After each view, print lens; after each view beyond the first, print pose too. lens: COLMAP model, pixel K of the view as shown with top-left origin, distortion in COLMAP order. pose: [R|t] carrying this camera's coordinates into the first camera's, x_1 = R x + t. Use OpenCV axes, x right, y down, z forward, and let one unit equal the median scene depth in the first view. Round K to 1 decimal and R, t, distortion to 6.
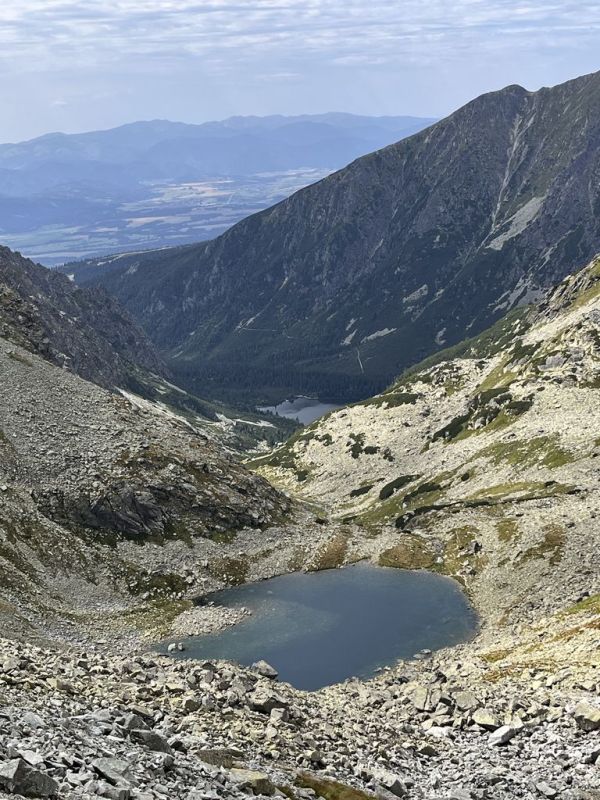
lens RADIAL K [[1274.9, 0, 291.7], [0, 1274.9, 401.2], [0, 0, 1]] dist [0.109285, 0.000000]
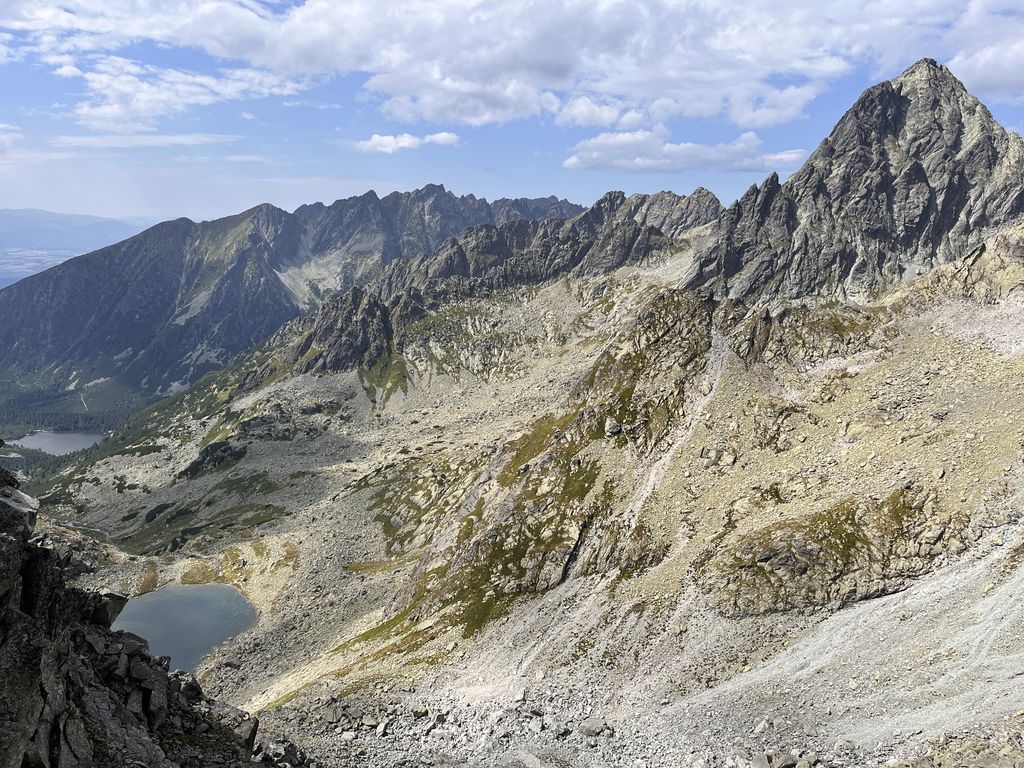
lens RADIAL K [[775.7, 0, 522.9], [0, 775.7, 387.7], [0, 0, 1]] dist [0.065545, -0.096434]
pose [[0.832329, -0.041614, 0.552717, -0.105494], [0.051437, 0.998674, -0.002268, -0.091579], [-0.551889, 0.030318, 0.833366, -0.072647]]
